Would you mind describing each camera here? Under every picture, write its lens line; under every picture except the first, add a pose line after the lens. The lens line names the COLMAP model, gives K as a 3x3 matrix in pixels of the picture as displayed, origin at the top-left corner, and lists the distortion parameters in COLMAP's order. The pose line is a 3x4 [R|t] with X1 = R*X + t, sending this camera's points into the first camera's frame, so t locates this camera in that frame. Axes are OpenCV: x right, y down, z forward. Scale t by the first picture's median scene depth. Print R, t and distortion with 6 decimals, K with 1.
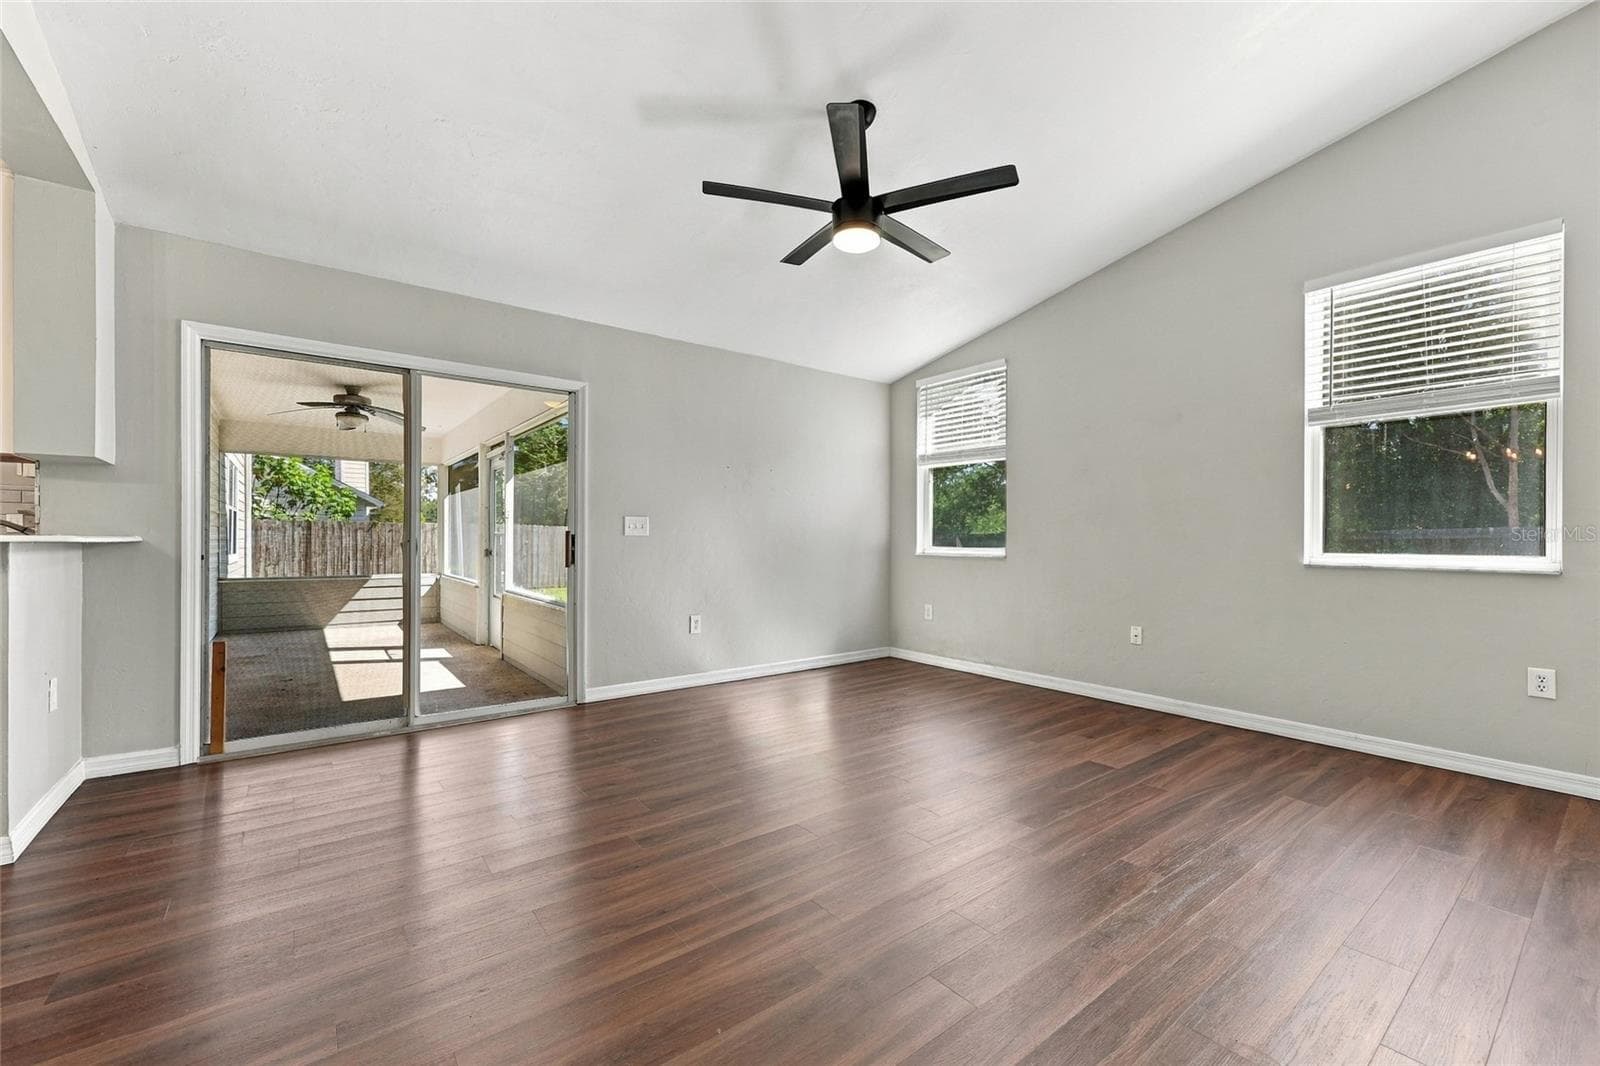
lens RADIAL K [[661.7, 0, 800.0], [0, 661.7, 533.0], [0, 0, 1]] dist [-0.000185, -0.000074]
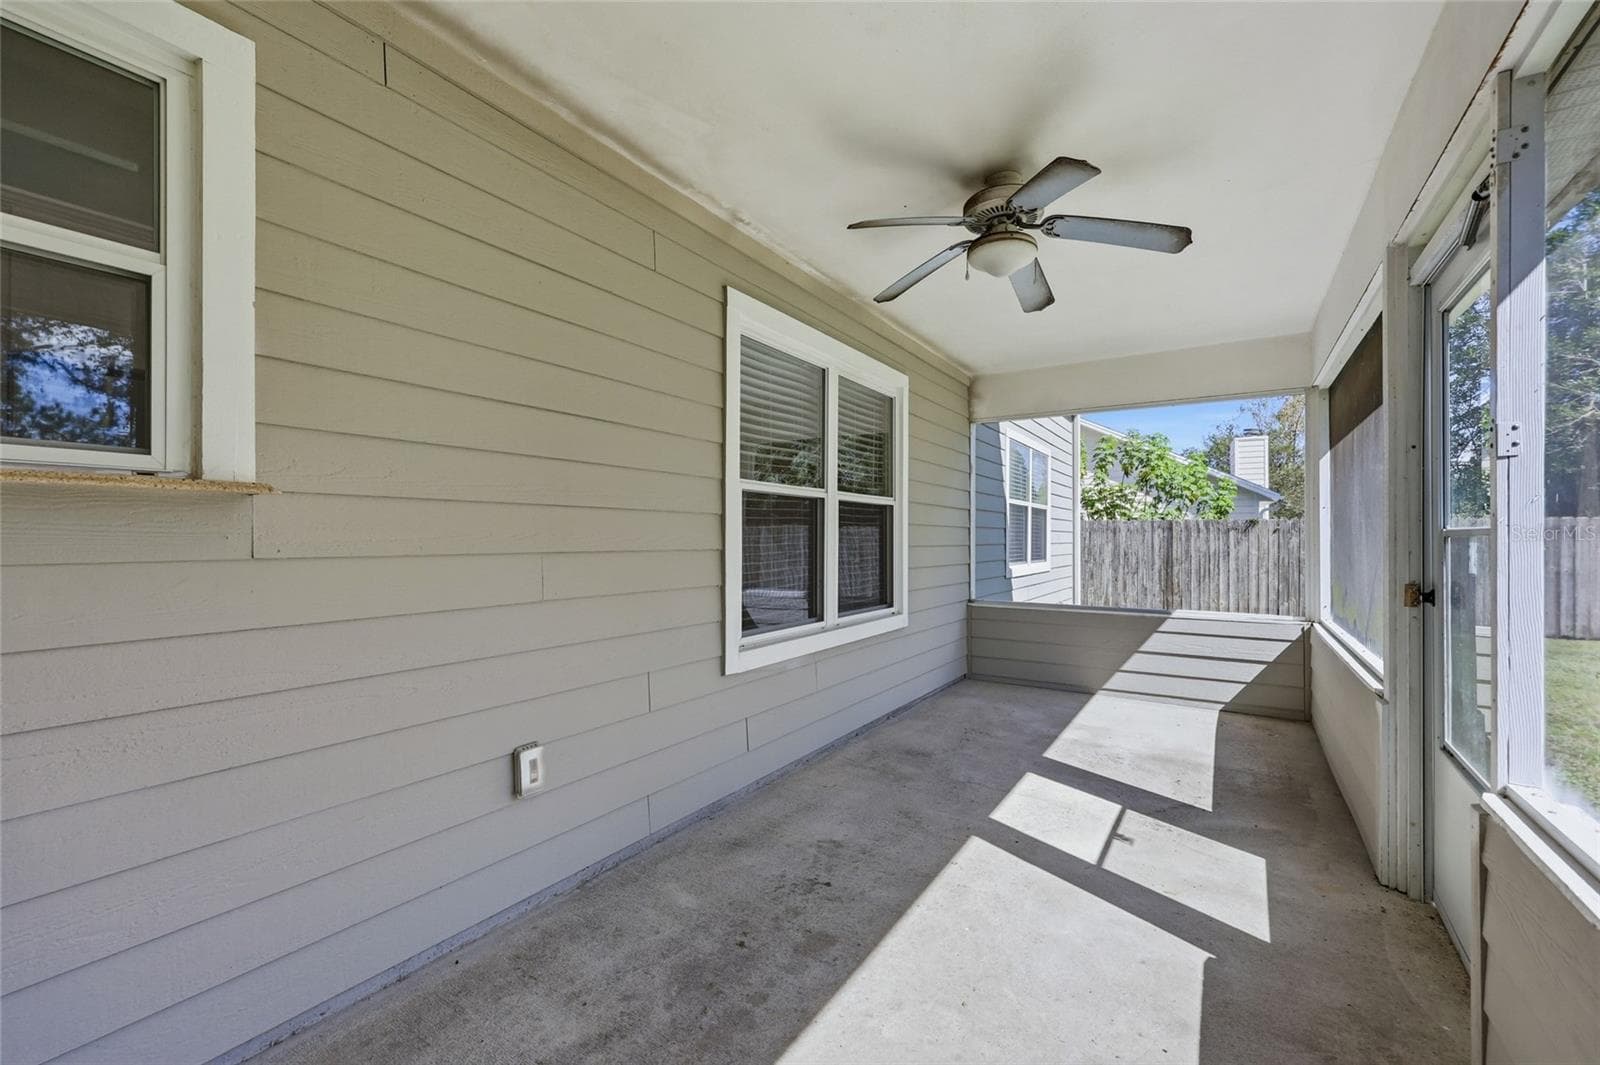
lens RADIAL K [[661.7, 0, 800.0], [0, 661.7, 532.5], [0, 0, 1]] dist [-0.000185, -0.000074]
pose [[0.333150, -0.006981, -0.942848, -0.136522], [0.001756, 0.999975, -0.006784, 0.001123], [0.942872, 0.000604, 0.333154, 0.309239]]
